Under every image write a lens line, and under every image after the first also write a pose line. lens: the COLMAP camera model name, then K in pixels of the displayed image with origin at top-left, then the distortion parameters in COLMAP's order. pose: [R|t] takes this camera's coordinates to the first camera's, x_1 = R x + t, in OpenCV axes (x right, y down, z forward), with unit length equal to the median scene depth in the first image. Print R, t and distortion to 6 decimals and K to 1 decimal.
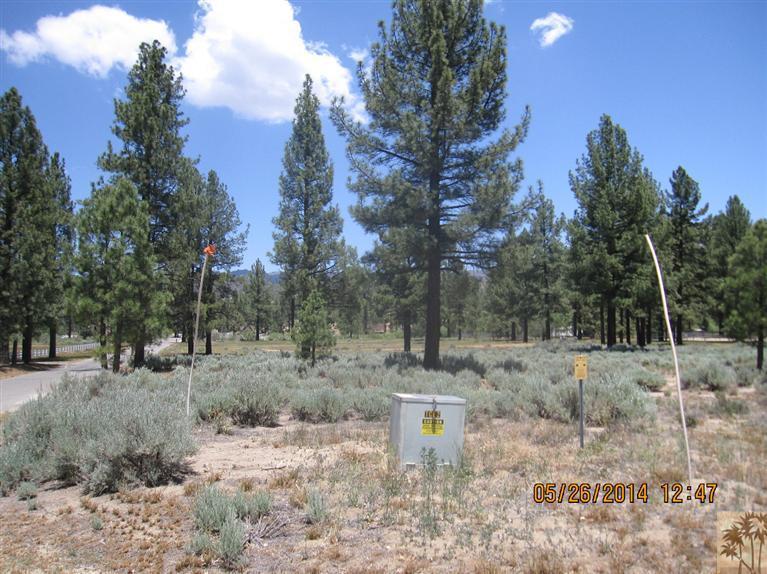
lens RADIAL K [[640.6, 0, 384.6], [0, 640.6, 279.1], [0, 0, 1]] dist [-0.076514, 0.042050]
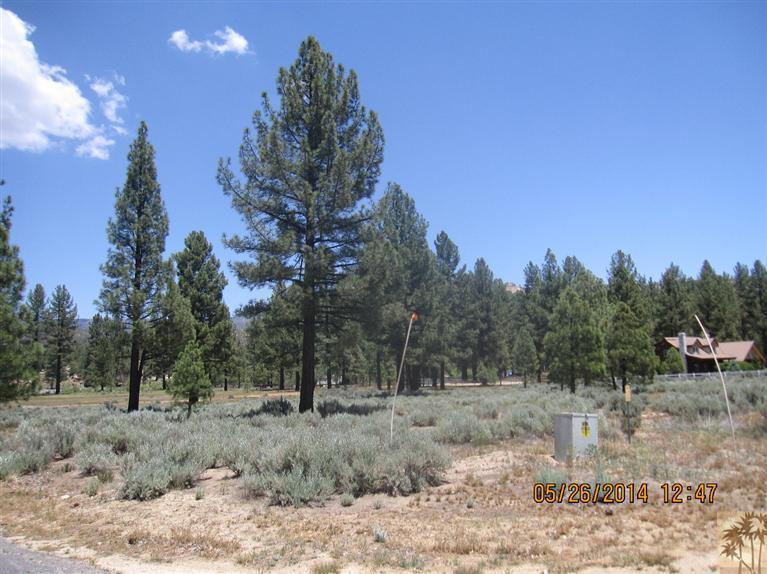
lens RADIAL K [[645.1, 0, 383.5], [0, 645.1, 287.0], [0, 0, 1]] dist [-0.072096, 0.074288]
pose [[0.922757, 0.032307, 0.384026, -0.148766], [-0.007696, 0.997826, -0.065451, -0.003298], [-0.385306, 0.057440, 0.921000, -0.044251]]
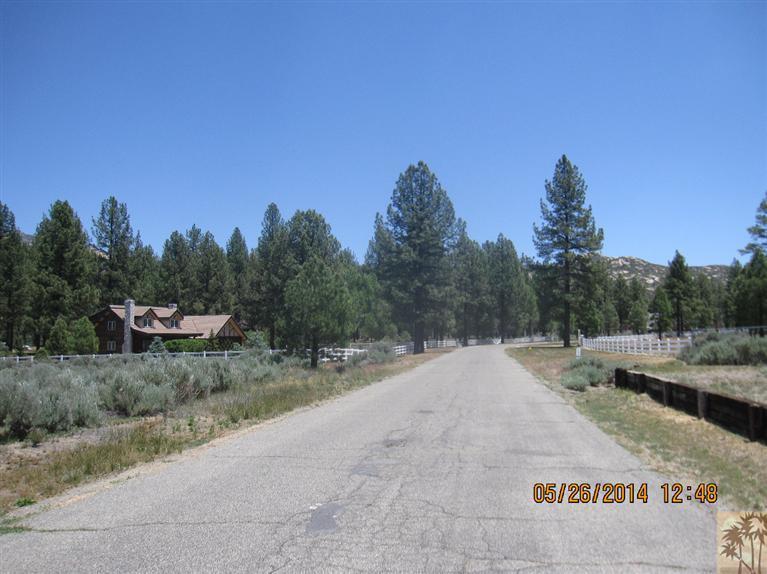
lens RADIAL K [[645.1, 0, 383.5], [0, 645.1, 287.0], [0, 0, 1]] dist [-0.072096, 0.074288]
pose [[0.529082, 0.064684, 0.846102, 0.596001], [-0.055651, 0.997589, -0.041466, 0.001757], [-0.846744, -0.025147, 0.531406, 0.140545]]
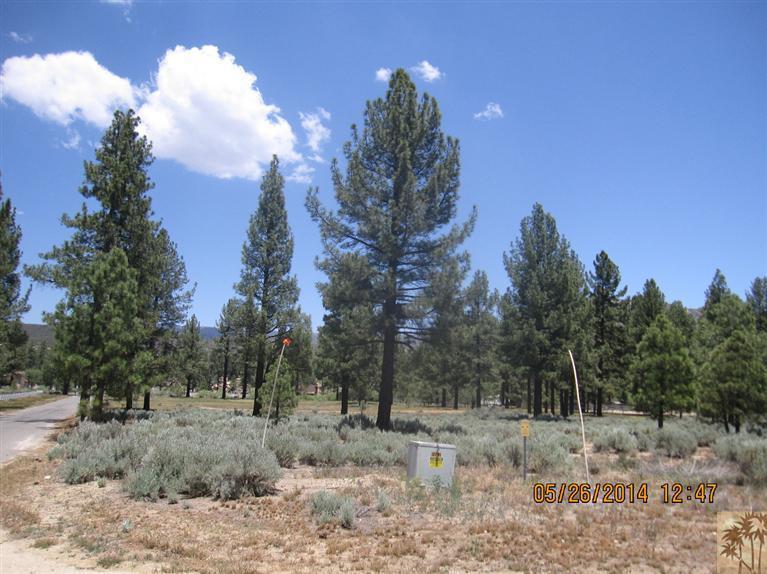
lens RADIAL K [[640.6, 0, 384.6], [0, 640.6, 279.1], [0, 0, 1]] dist [-0.076514, 0.042050]
pose [[0.993084, 0.055427, 0.103500, -0.035506], [-0.045169, 0.994067, -0.098950, -0.008952], [-0.108370, 0.093590, 0.989695, -0.088778]]
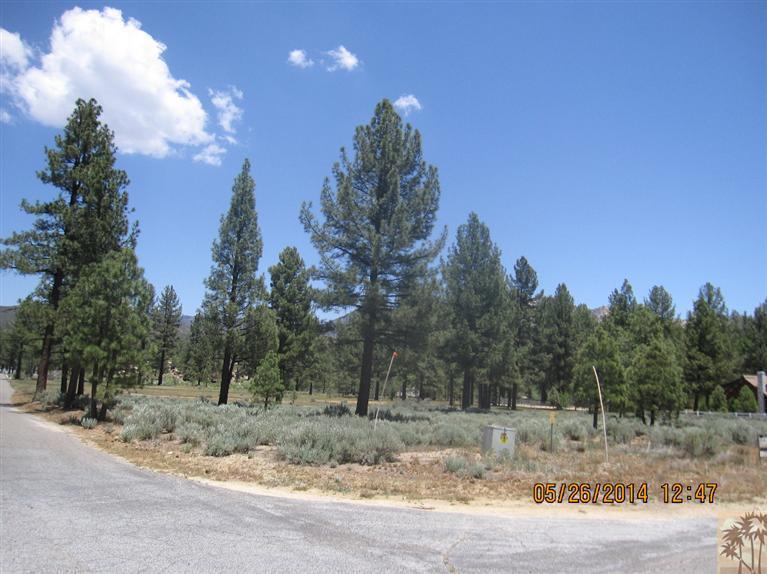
lens RADIAL K [[644.5, 0, 382.6], [0, 644.5, 277.9], [0, 0, 1]] dist [-0.060316, -0.000762]
pose [[0.965052, 0.097790, 0.243127, -0.145731], [-0.077199, 0.992683, -0.092847, -0.016162], [-0.250428, 0.070833, 0.965541, -0.179644]]
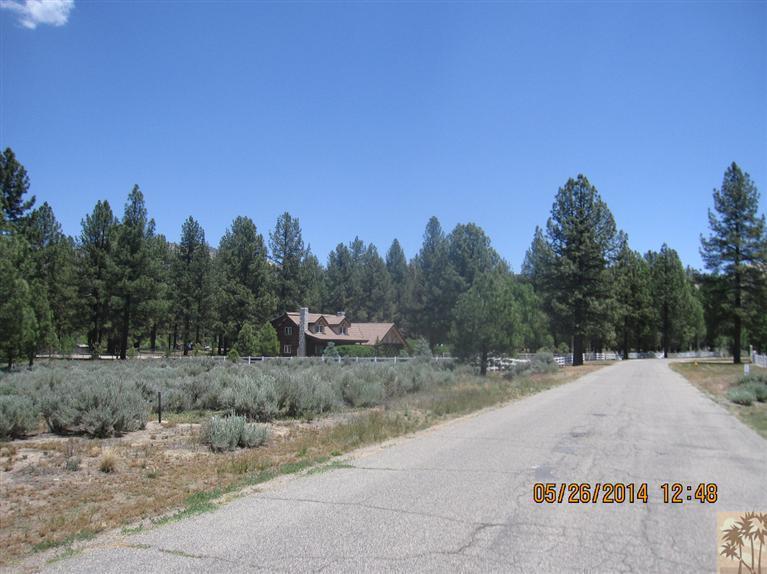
lens RADIAL K [[640.6, 0, 384.6], [0, 640.6, 279.1], [0, 0, 1]] dist [-0.076514, 0.042050]
pose [[0.711055, 0.090007, 0.697352, 0.537548], [-0.074893, 0.995826, -0.052166, -0.000291], [-0.699136, -0.015134, 0.714828, 0.119681]]
